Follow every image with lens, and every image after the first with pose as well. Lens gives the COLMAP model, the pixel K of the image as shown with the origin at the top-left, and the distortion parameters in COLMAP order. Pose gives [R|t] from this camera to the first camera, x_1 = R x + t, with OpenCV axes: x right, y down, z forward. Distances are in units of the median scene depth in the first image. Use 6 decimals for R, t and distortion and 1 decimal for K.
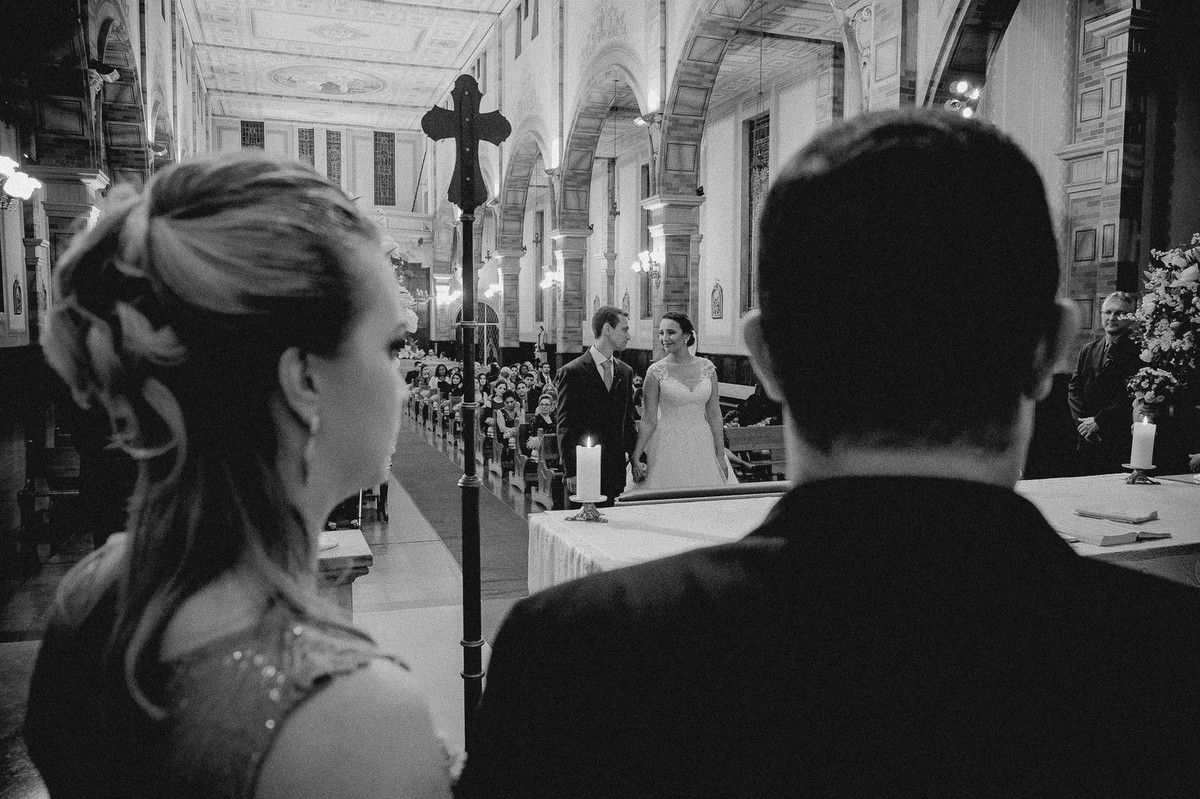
lens RADIAL K [[922.8, 0, 619.4], [0, 922.8, 412.0], [0, 0, 1]] dist [-0.022065, 0.009986]
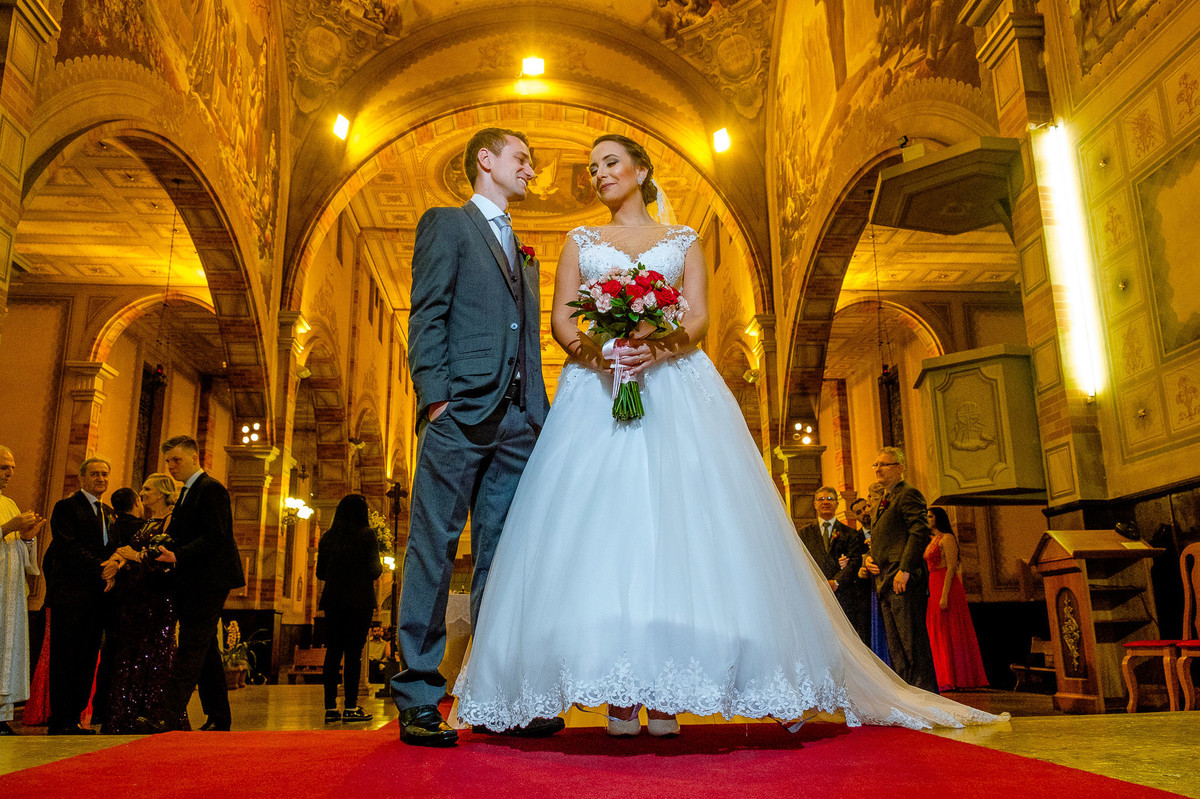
lens RADIAL K [[931.3, 0, 614.3], [0, 931.3, 414.1], [0, 0, 1]] dist [-0.029306, 0.030379]
pose [[0.966003, -0.080191, -0.245781, 0.189287], [-0.000230, 0.950412, -0.310994, 0.065620], [0.258532, 0.300478, 0.918082, -0.276456]]
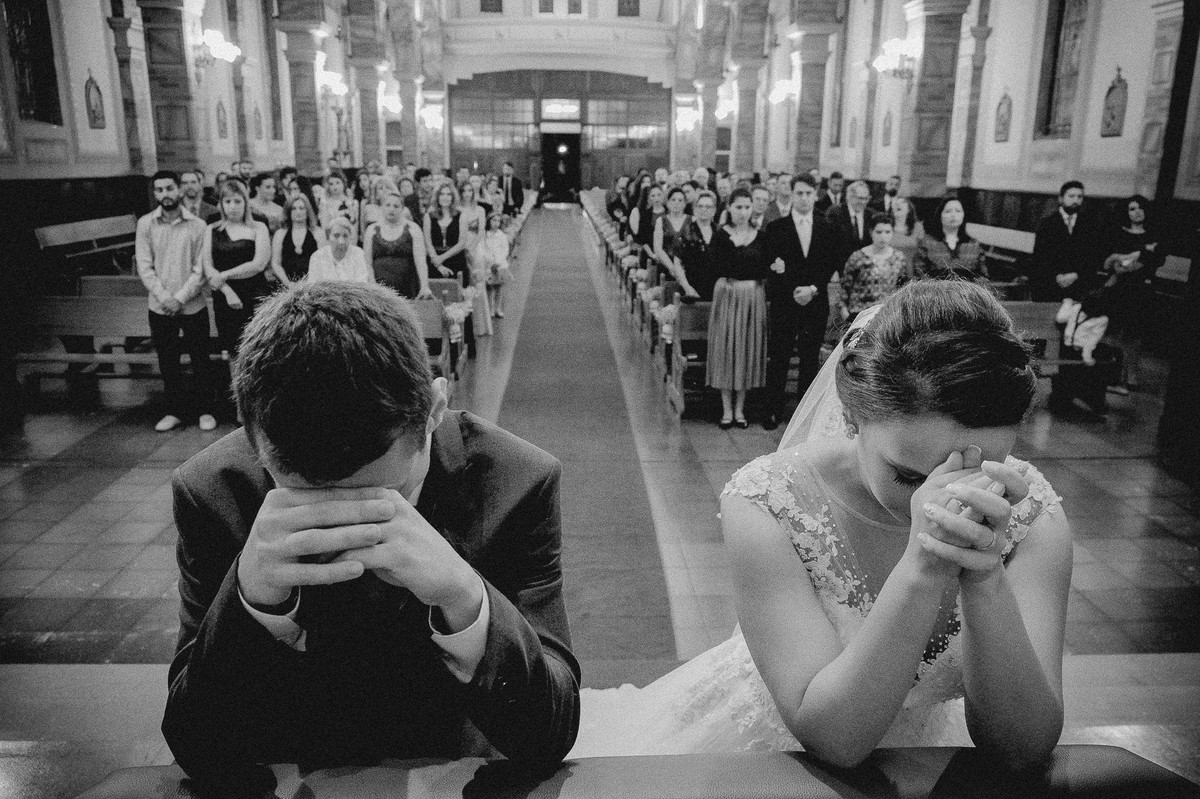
lens RADIAL K [[931.3, 0, 614.3], [0, 931.3, 414.1], [0, 0, 1]] dist [-0.029306, 0.030379]
pose [[0.957324, 0.080763, -0.277505, 0.030988], [-0.031189, 0.983425, 0.178614, -0.007575], [0.287331, -0.162337, 0.943975, 0.154155]]
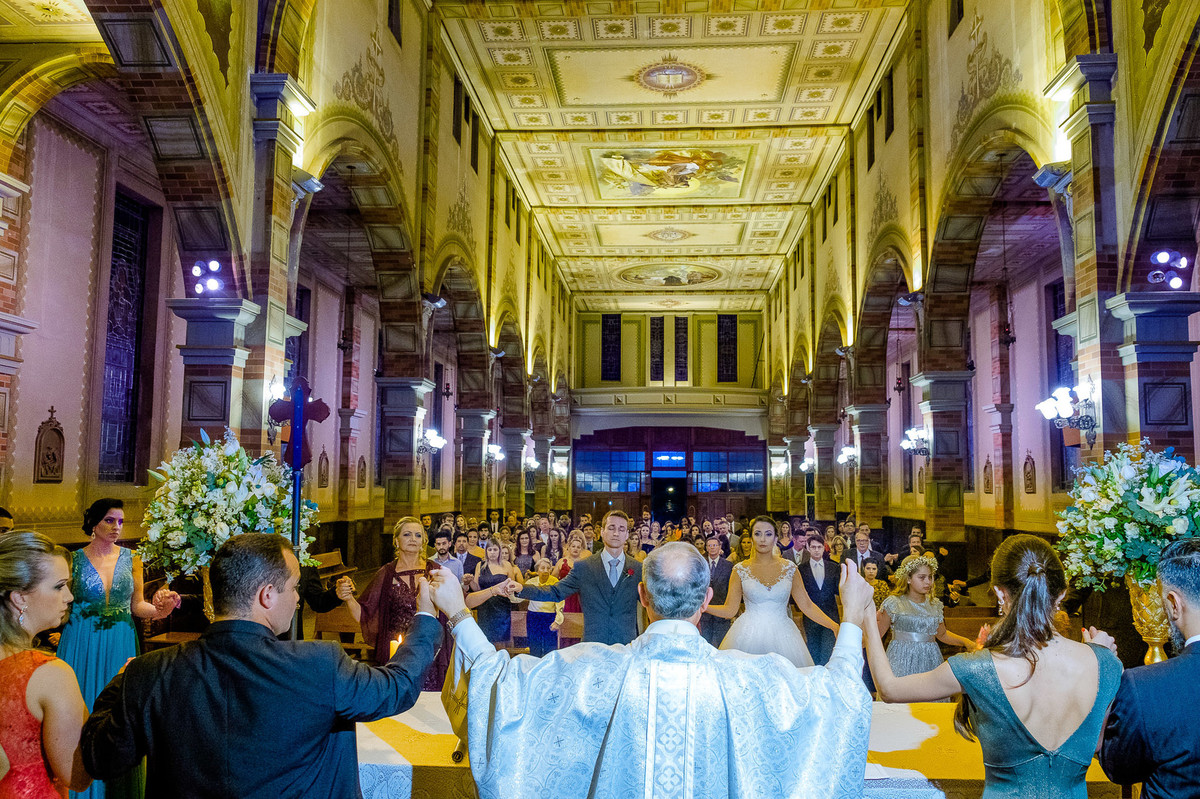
lens RADIAL K [[931.3, 0, 614.3], [0, 931.3, 414.1], [0, 0, 1]] dist [-0.029306, 0.030379]
pose [[0.918419, -0.033140, -0.394218, 0.091530], [-0.036771, 0.985021, -0.168471, -0.008303], [0.393896, 0.169222, 0.903443, -0.014023]]
